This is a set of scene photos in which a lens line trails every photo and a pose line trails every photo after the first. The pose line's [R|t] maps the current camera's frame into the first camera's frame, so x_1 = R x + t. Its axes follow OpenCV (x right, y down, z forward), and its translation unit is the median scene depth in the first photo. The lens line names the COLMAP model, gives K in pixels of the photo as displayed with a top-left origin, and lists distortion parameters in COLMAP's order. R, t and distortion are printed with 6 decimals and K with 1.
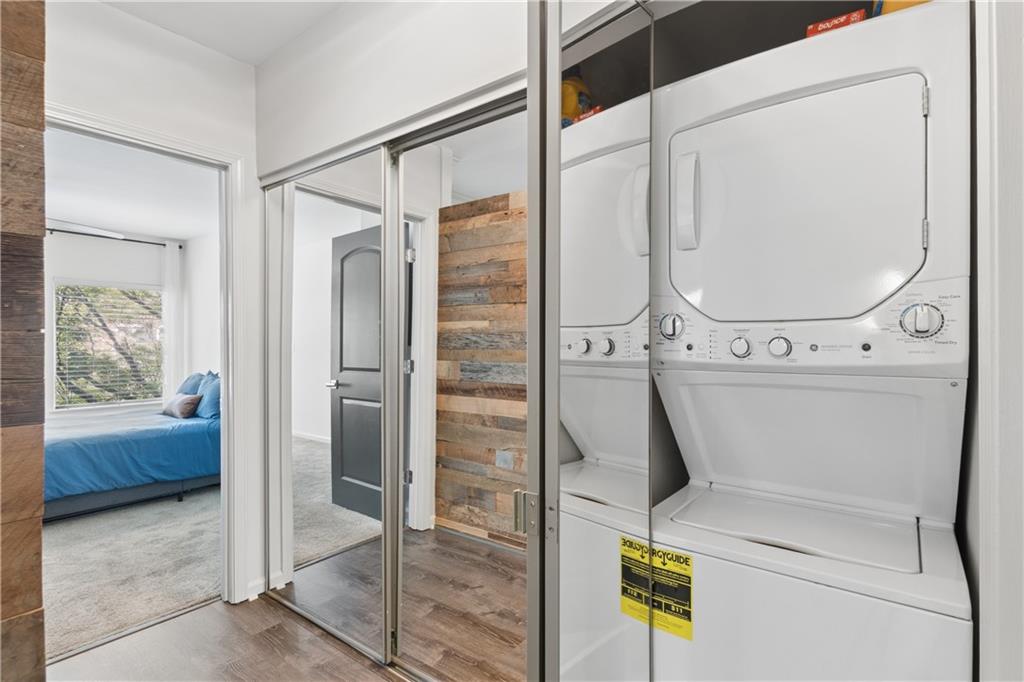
lens RADIAL K [[497.7, 0, 509.2], [0, 497.7, 335.6], [0, 0, 1]] dist [0.017298, 0.000062]
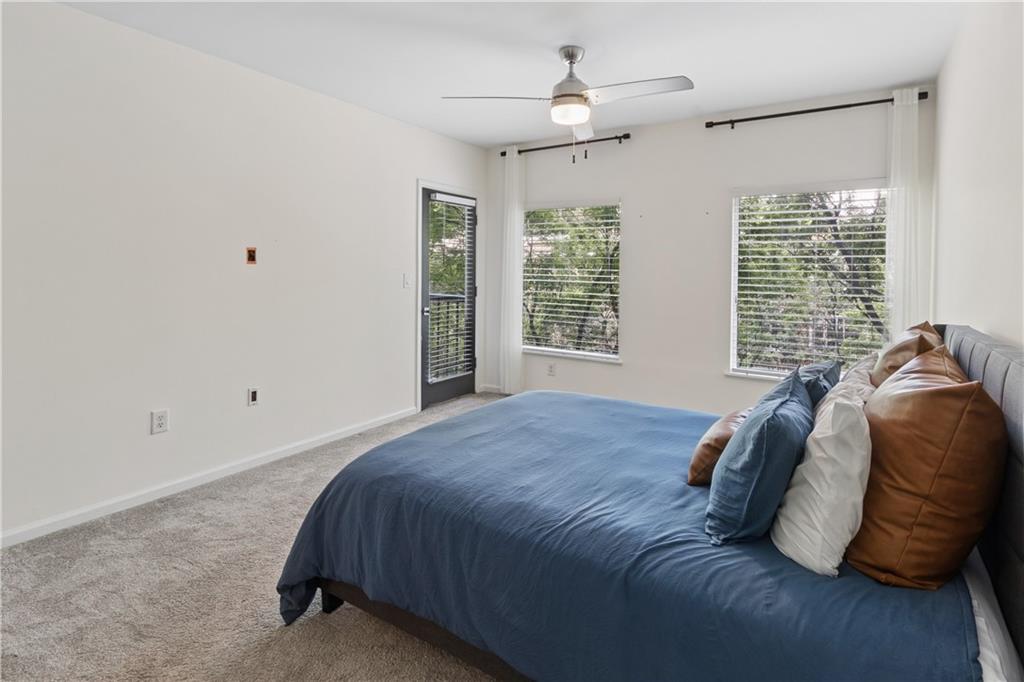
lens RADIAL K [[519.2, 0, 513.2], [0, 519.2, 269.8], [0, 0, 1]] dist [0.021517, 0.000138]
pose [[0.098725, 0.016972, -0.994970, -0.164635], [-0.007762, 0.999837, 0.016285, -0.006178], [0.995084, 0.006115, 0.098841, 0.539034]]
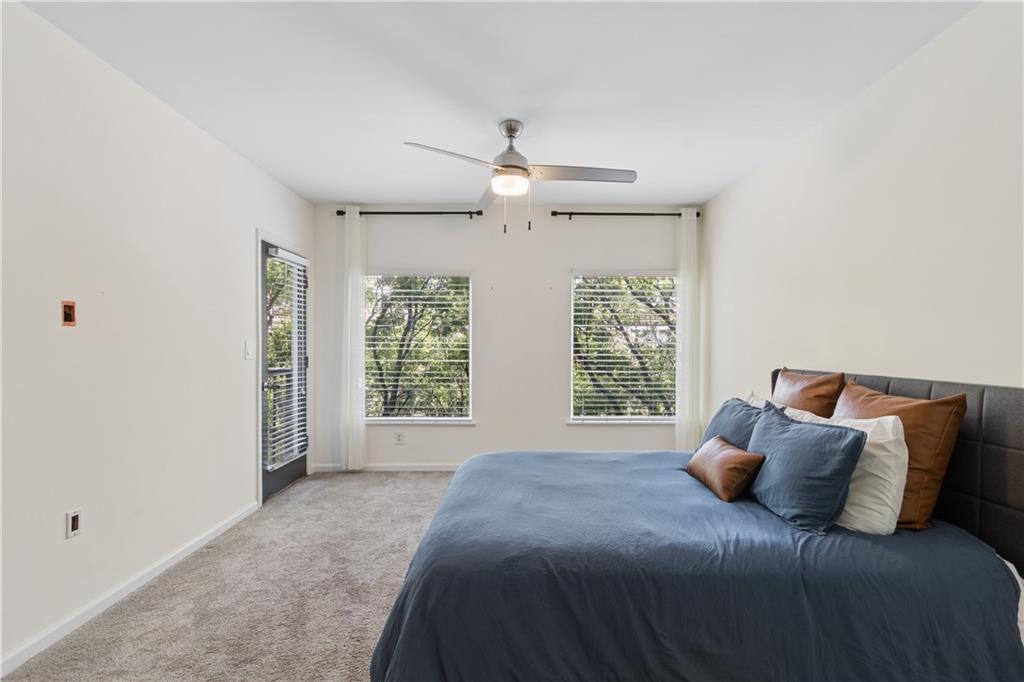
lens RADIAL K [[485.4, 0, 519.8], [0, 485.4, 340.6], [0, 0, 1]] dist [0.017529, 0.000333]
pose [[0.631303, 0.012215, -0.775440, -0.267222], [-0.008106, 0.999925, 0.009152, 0.003120], [0.775494, 0.000508, 0.631355, 0.350485]]
